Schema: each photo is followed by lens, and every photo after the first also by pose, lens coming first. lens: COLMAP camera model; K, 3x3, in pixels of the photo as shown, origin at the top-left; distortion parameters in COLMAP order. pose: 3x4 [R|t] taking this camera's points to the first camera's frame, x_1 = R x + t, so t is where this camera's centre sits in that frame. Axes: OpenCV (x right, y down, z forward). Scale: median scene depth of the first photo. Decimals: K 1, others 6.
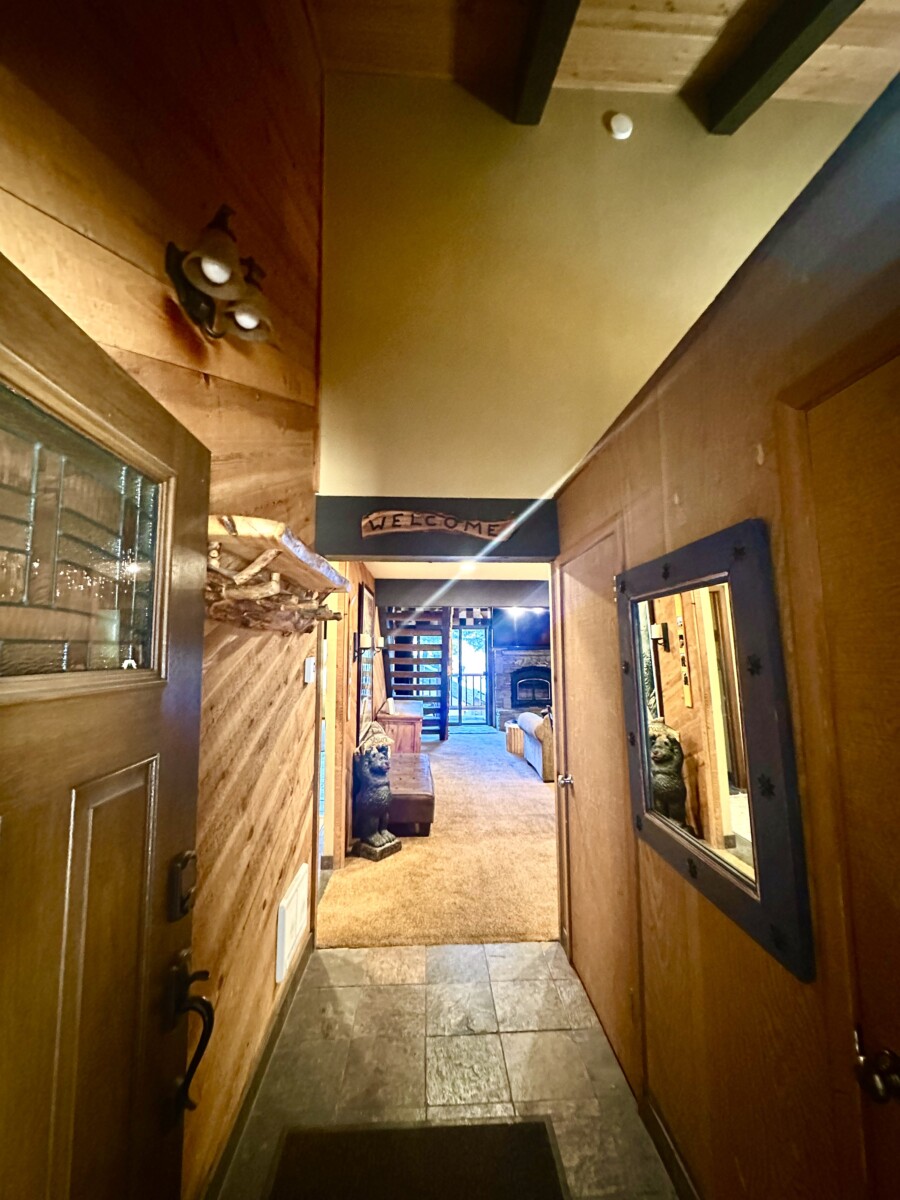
lens RADIAL K [[483.3, 0, 448.0], [0, 483.3, 594.1], [0, 0, 1]] dist [-0.003626, -0.000132]
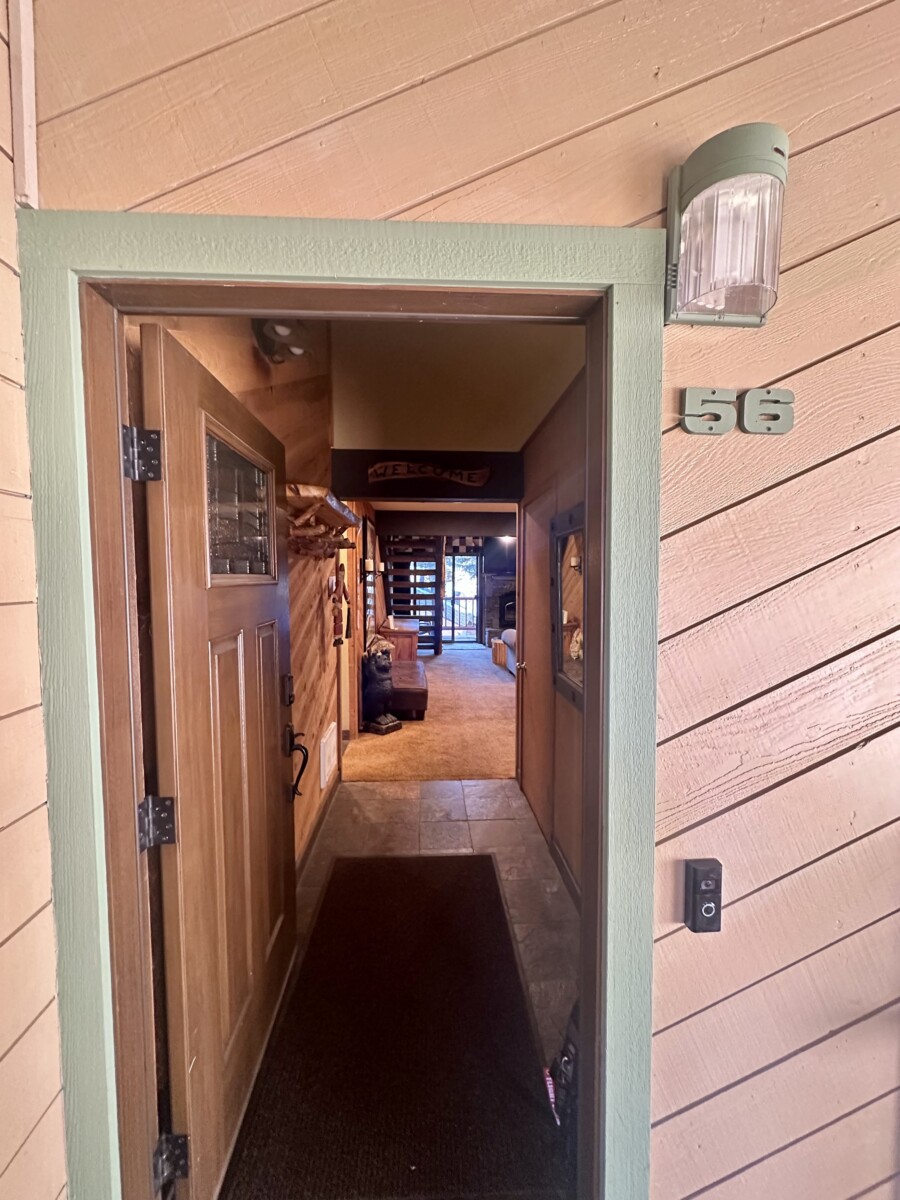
lens RADIAL K [[483.3, 0, 449.6], [0, 483.3, 604.9], [0, 0, 1]] dist [-0.003626, -0.000132]
pose [[0.999944, 0.004272, 0.009676, 0.023283], [-0.005871, 0.985117, 0.171783, -0.019911], [-0.008798, -0.171830, 0.985087, -0.295270]]
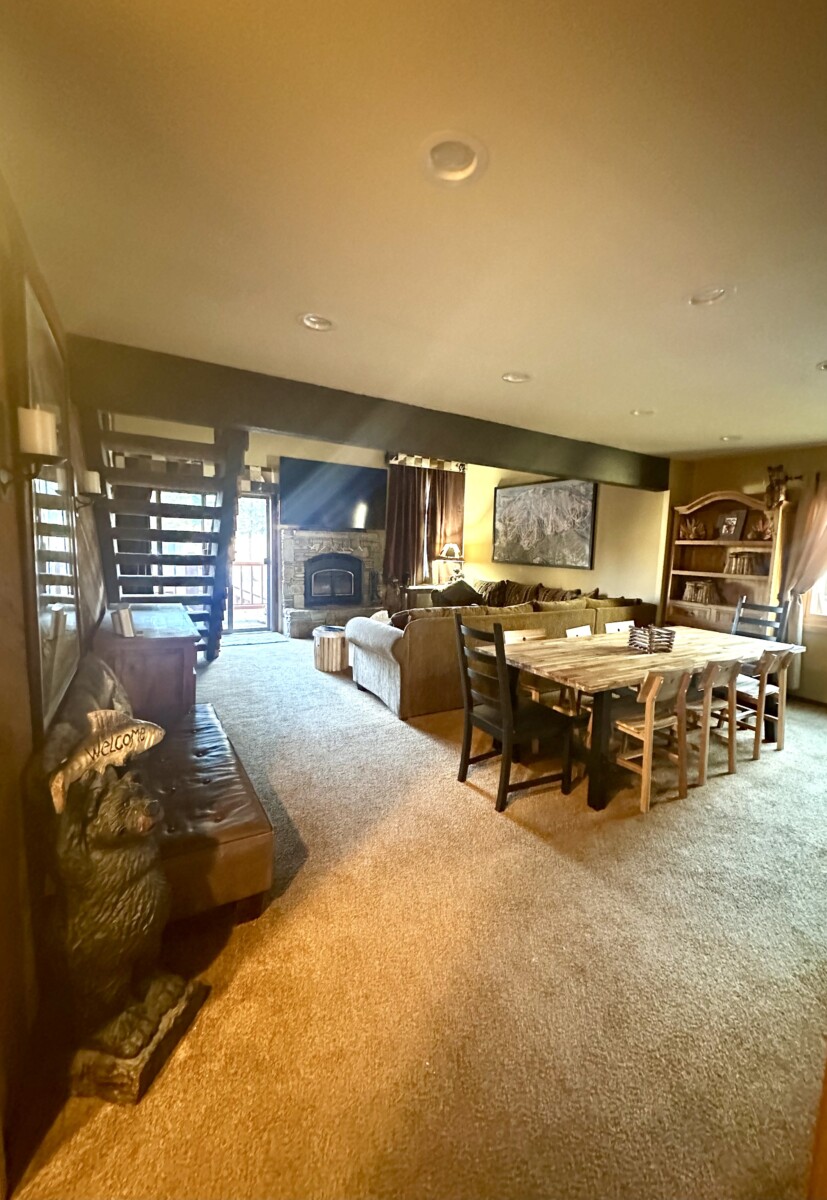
lens RADIAL K [[480.6, 0, 444.1], [0, 480.6, 594.0], [0, 0, 1]] dist [0.003284, 0.000105]
pose [[0.874278, -0.024839, 0.484790, -0.151070], [-0.082501, 0.976558, 0.198818, 0.177328], [-0.478364, -0.213818, 0.851734, 0.946605]]
